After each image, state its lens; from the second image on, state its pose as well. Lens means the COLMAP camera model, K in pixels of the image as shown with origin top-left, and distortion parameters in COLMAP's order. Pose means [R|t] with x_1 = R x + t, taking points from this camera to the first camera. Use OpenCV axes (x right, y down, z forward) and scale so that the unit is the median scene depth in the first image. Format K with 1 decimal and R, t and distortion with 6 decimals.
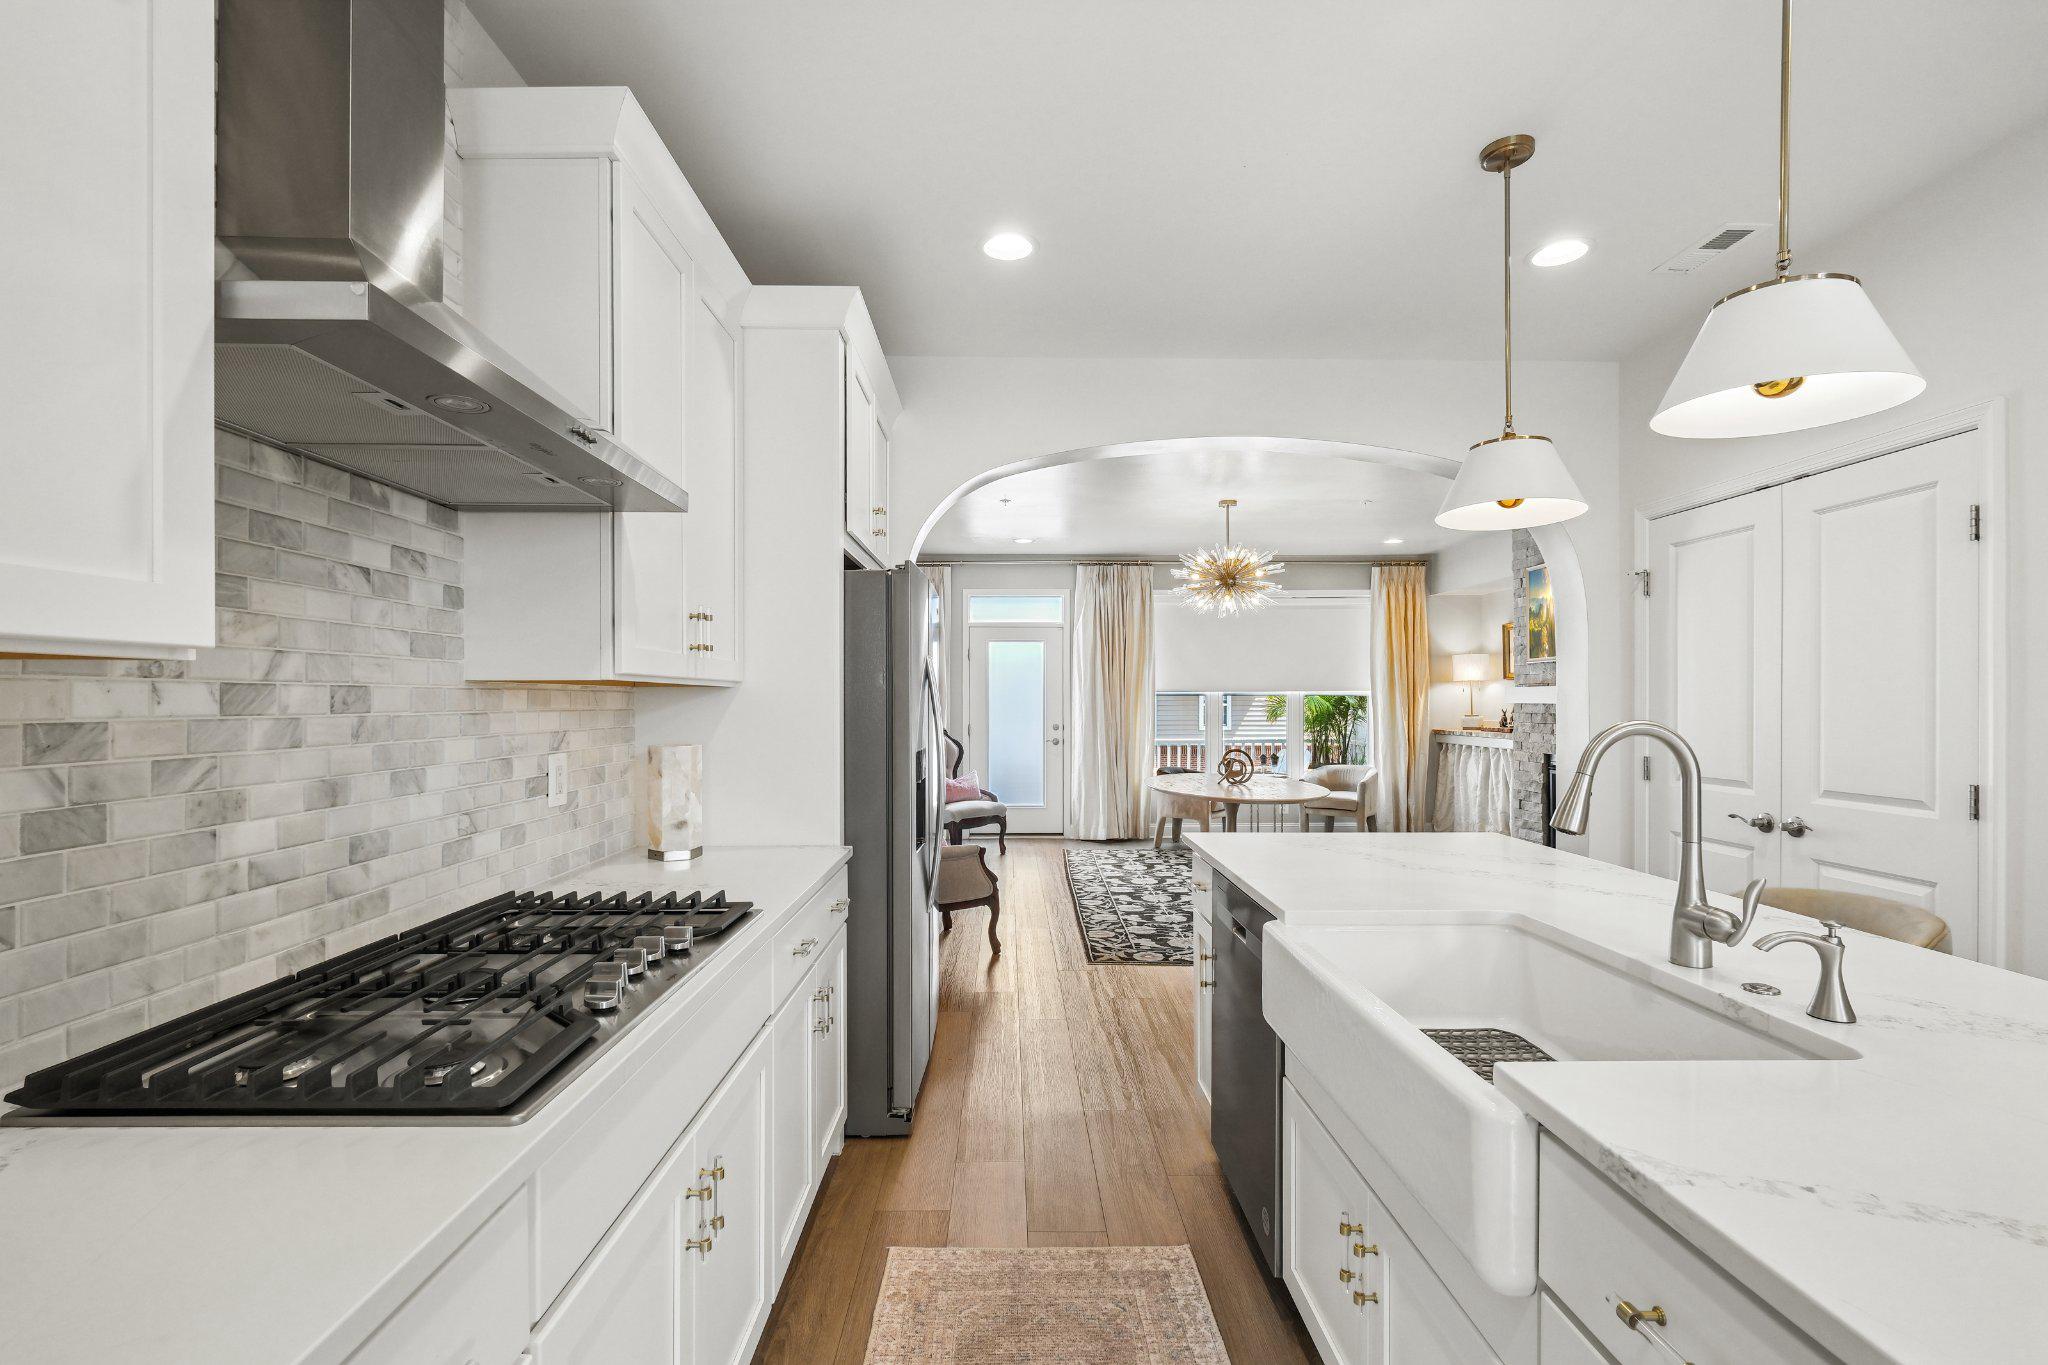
lens RADIAL K [[907.0, 0, 1014.2], [0, 907.0, 711.4], [0, 0, 1]] dist [-0.001940, -0.000177]
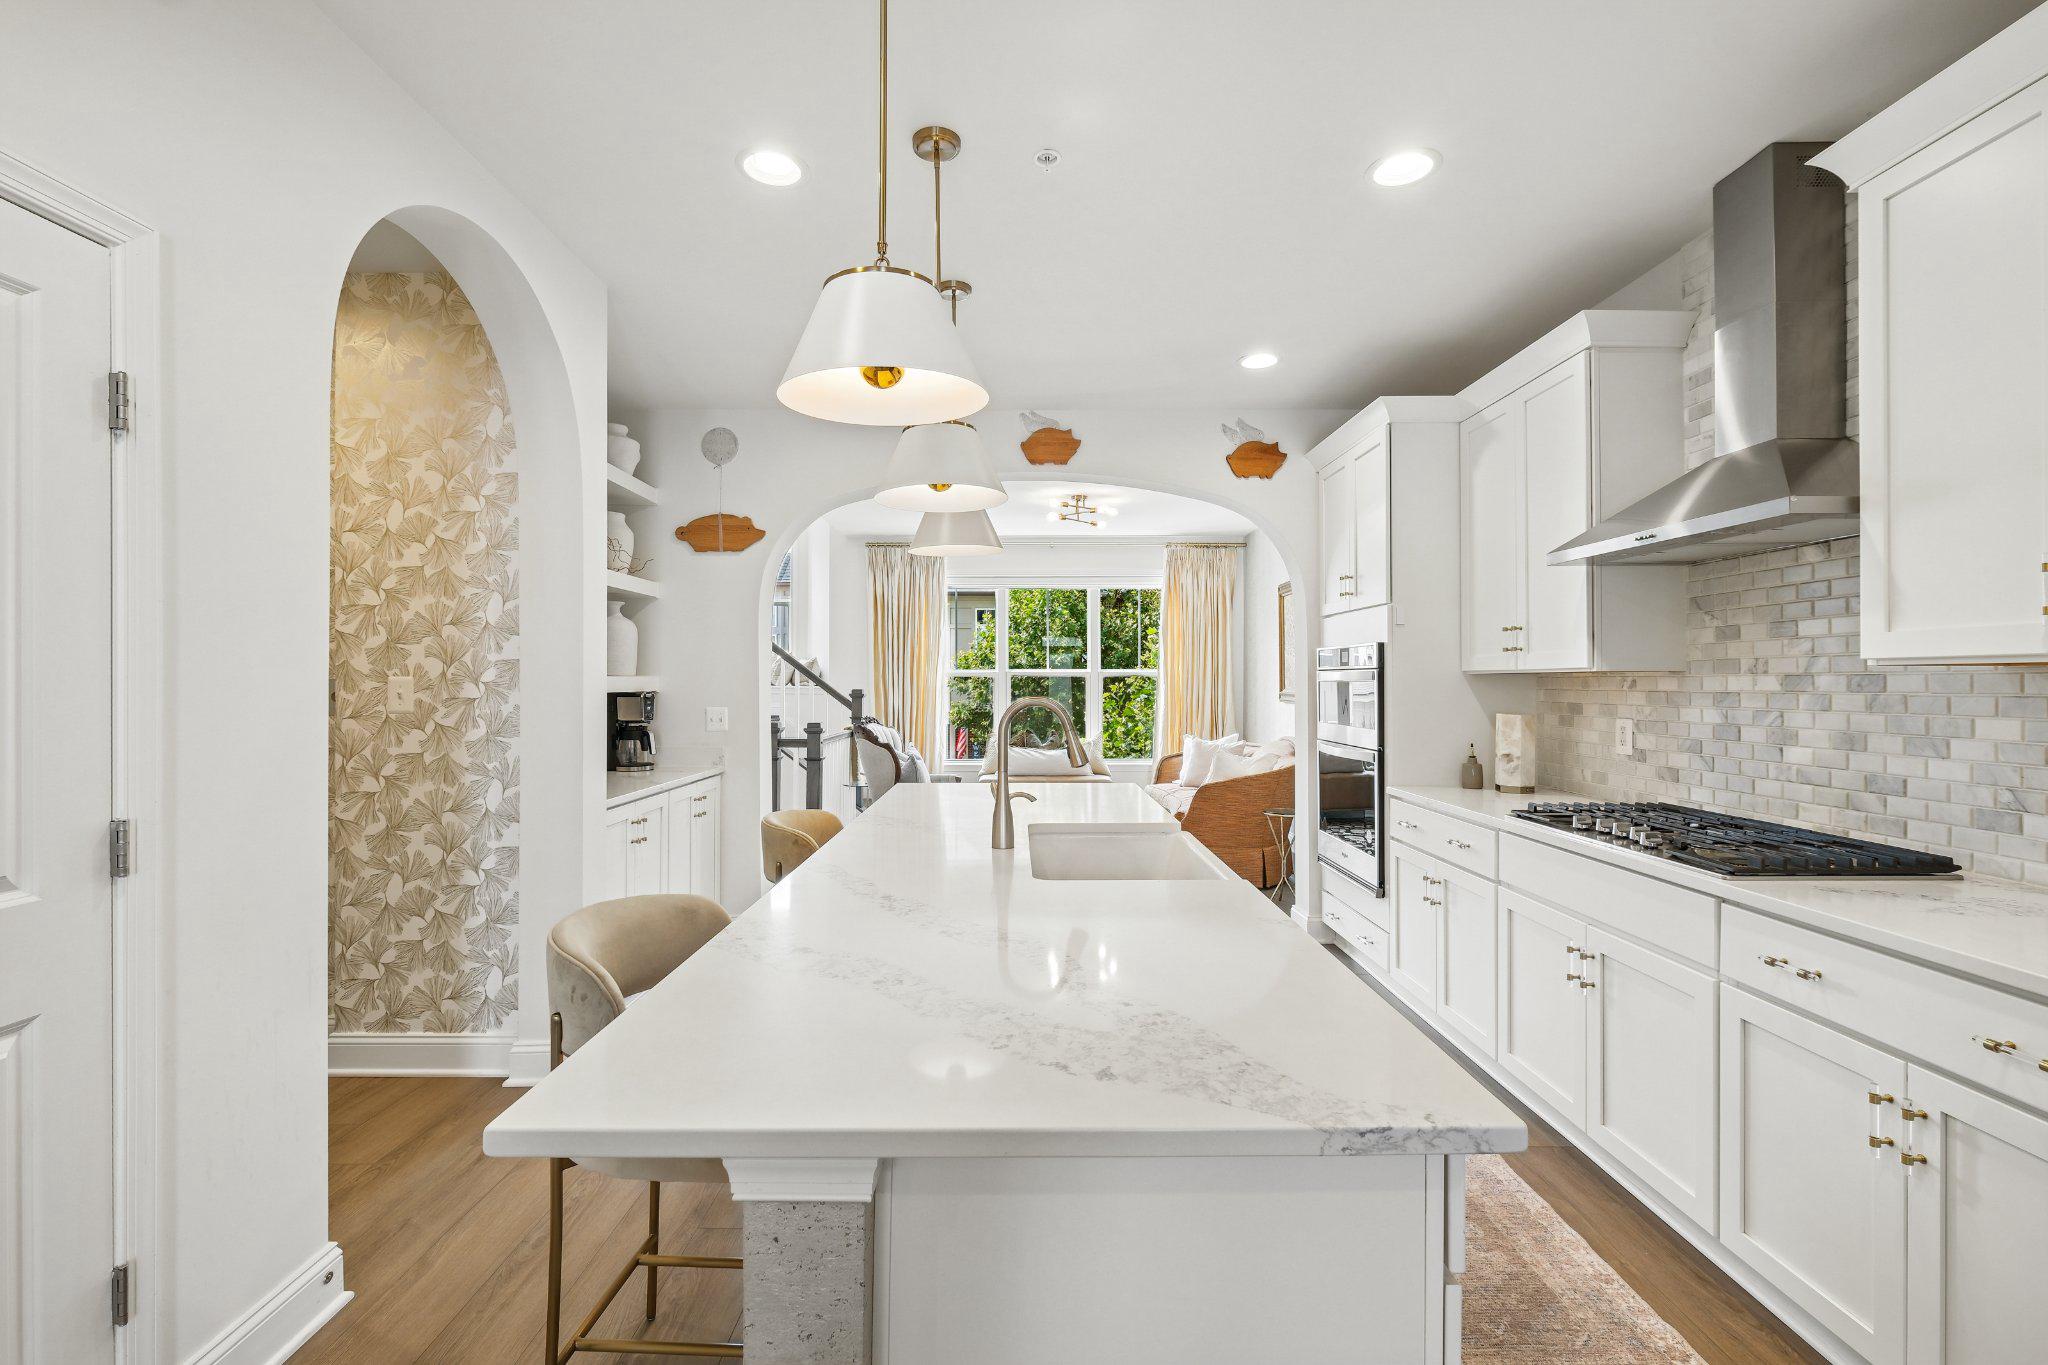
lens RADIAL K [[880.9, 0, 1023.3], [0, 880.9, 679.6], [0, 0, 1]] dist [-0.002886, -0.000481]
pose [[-0.999966, 0.000274, 0.008236, 0.155729], [0.000356, 0.999950, 0.009976, -0.008053], [-0.008233, 0.009978, -0.999916, 0.576324]]
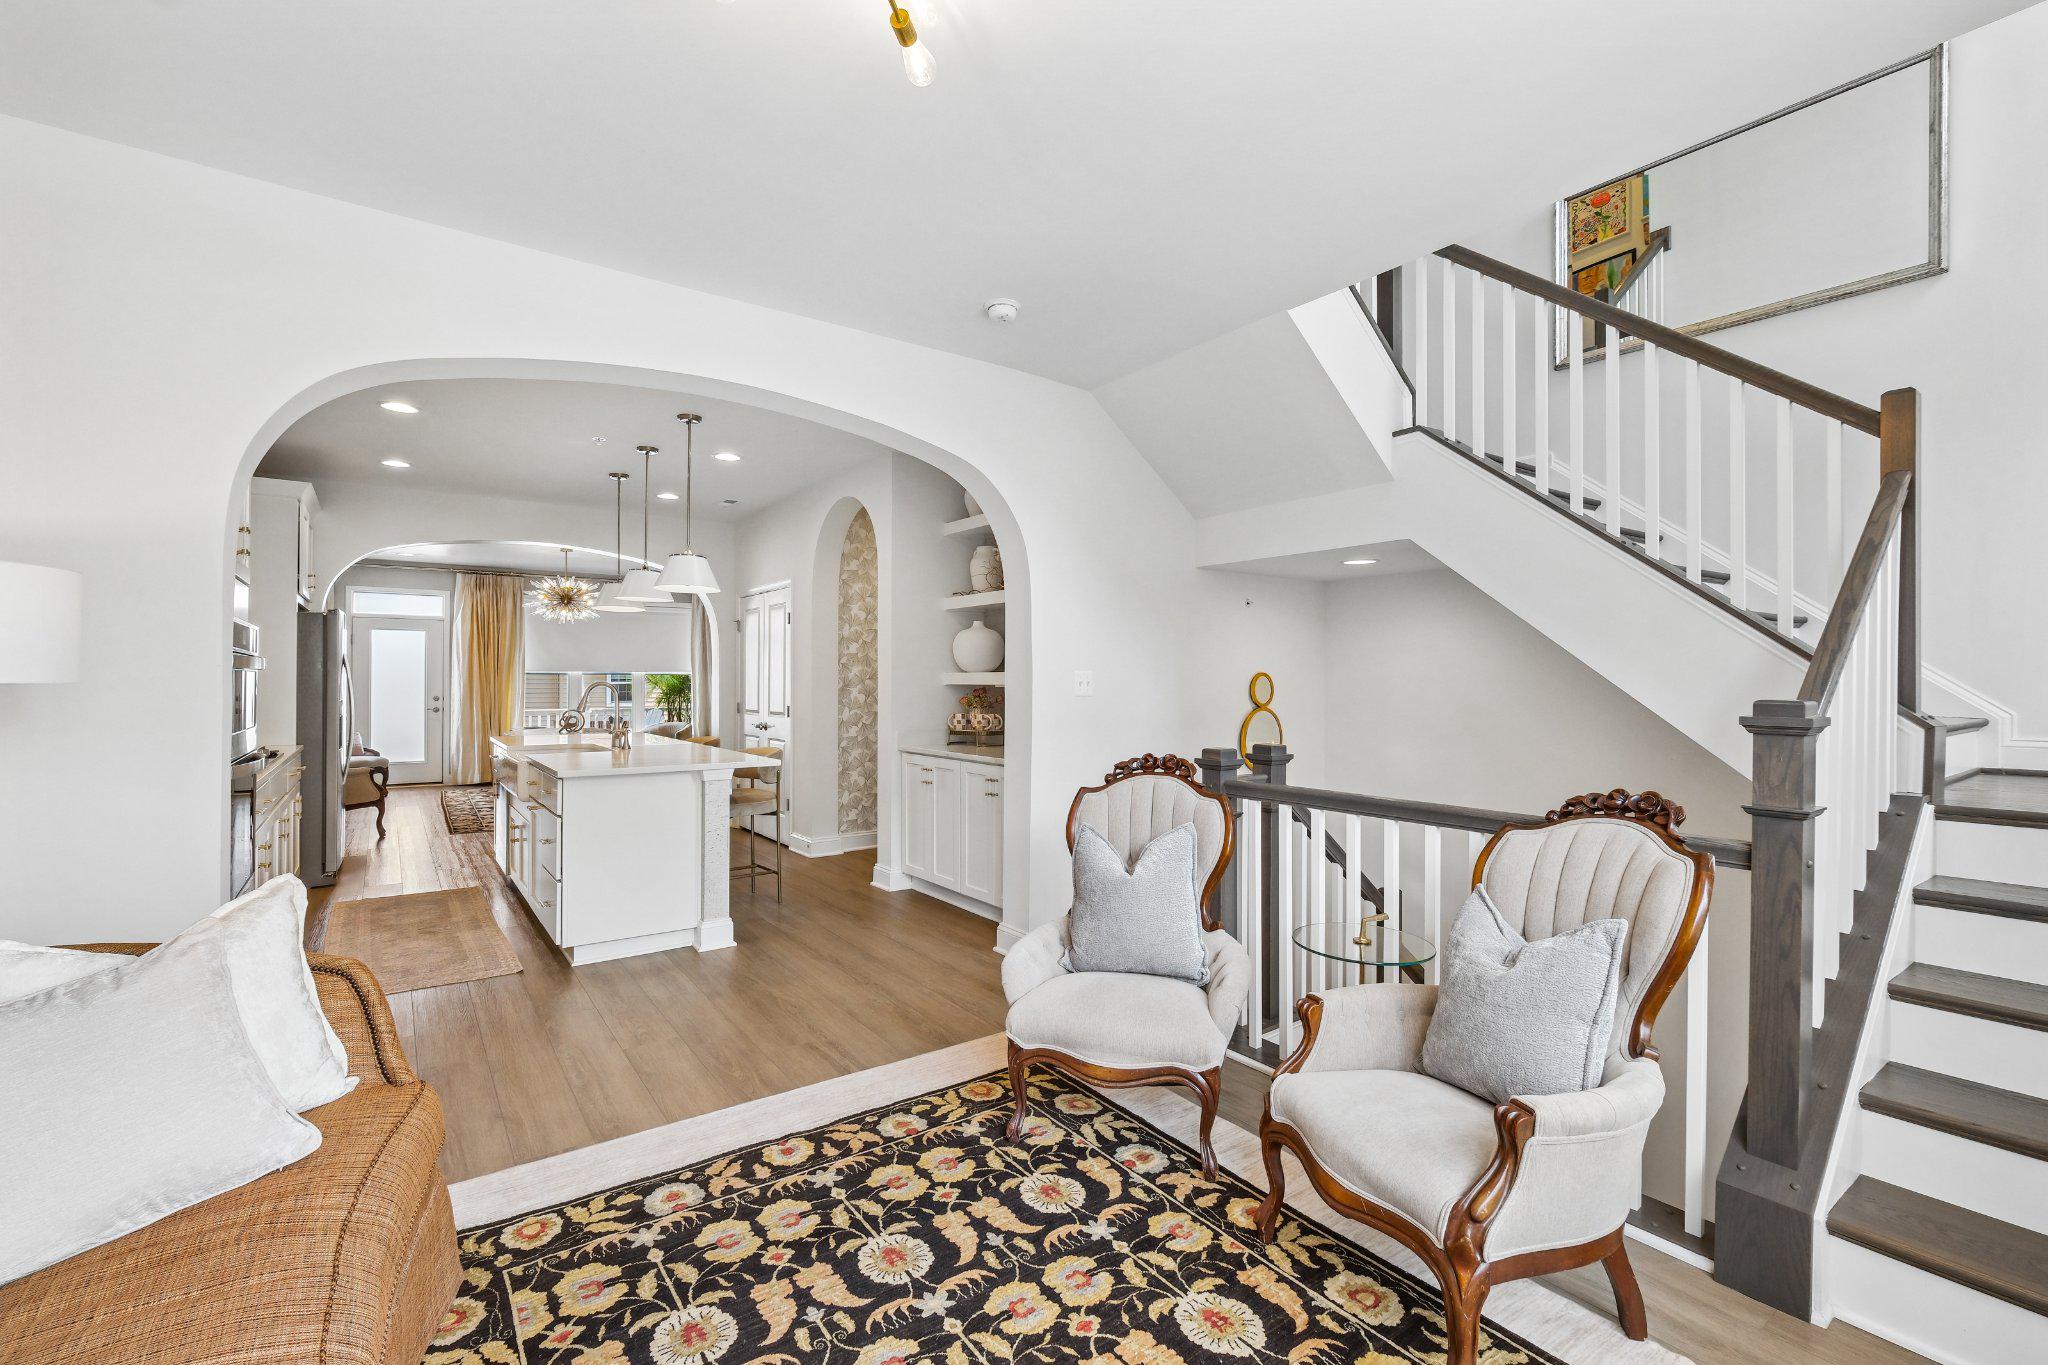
lens RADIAL K [[891.5, 0, 1017.5], [0, 891.5, 674.0], [0, 0, 1]] dist [0.000416, -0.000031]
pose [[0.819944, 0.006122, 0.572411, -0.002318], [0.004526, 0.999842, -0.017177, 0.010992], [-0.572426, 0.016675, 0.819787, -0.673386]]
